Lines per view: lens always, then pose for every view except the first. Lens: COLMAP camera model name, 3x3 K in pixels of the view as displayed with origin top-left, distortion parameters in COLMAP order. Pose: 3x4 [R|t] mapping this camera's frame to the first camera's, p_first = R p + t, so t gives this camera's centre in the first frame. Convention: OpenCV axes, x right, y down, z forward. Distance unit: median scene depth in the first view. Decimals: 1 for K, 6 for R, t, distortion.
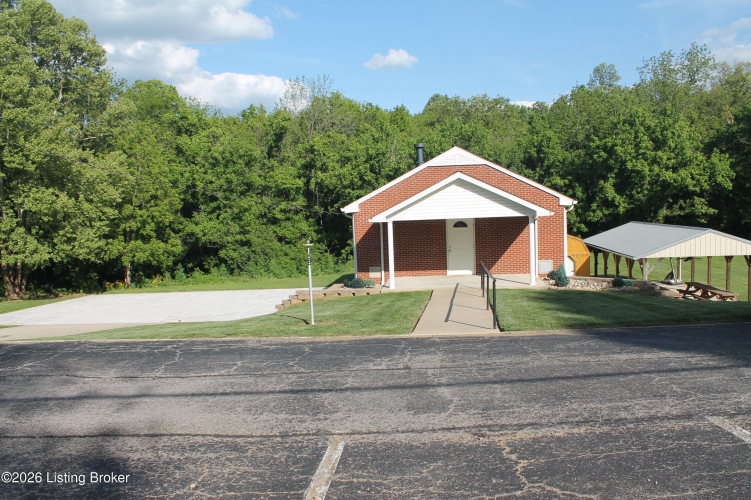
lens RADIAL K [[631.8, 0, 372.3], [0, 631.8, 260.7], [0, 0, 1]] dist [-0.171094, 0.156507]
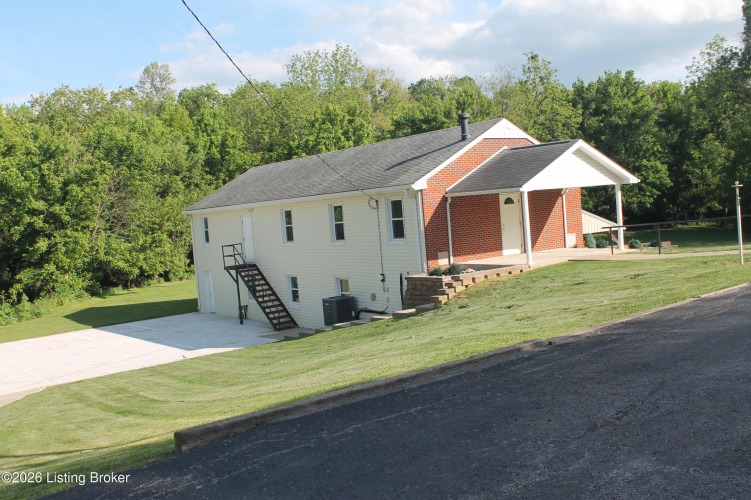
lens RADIAL K [[763.9, 0, 375.5], [0, 763.9, 250.0], [0, 0, 1]] dist [-0.164949, 0.270132]
pose [[0.739026, -0.058682, 0.671116, -0.326002], [0.108436, 0.993571, -0.032532, 0.012902], [-0.664892, 0.096815, 0.740638, 0.126005]]
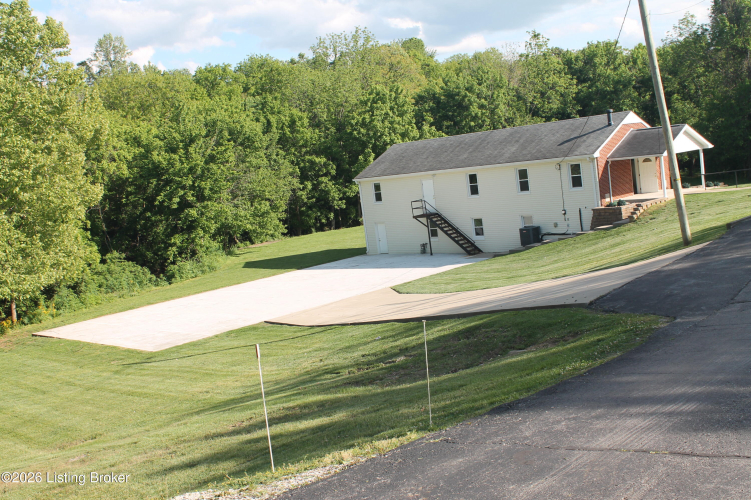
lens RADIAL K [[838.4, 0, 375.5], [0, 838.4, 250.0], [0, 0, 1]] dist [-0.116945, 0.221994]
pose [[0.648210, -0.120817, 0.751816, -0.765107], [0.162322, 0.986563, 0.018587, 0.006157], [-0.743959, 0.109988, 0.659111, 0.067299]]
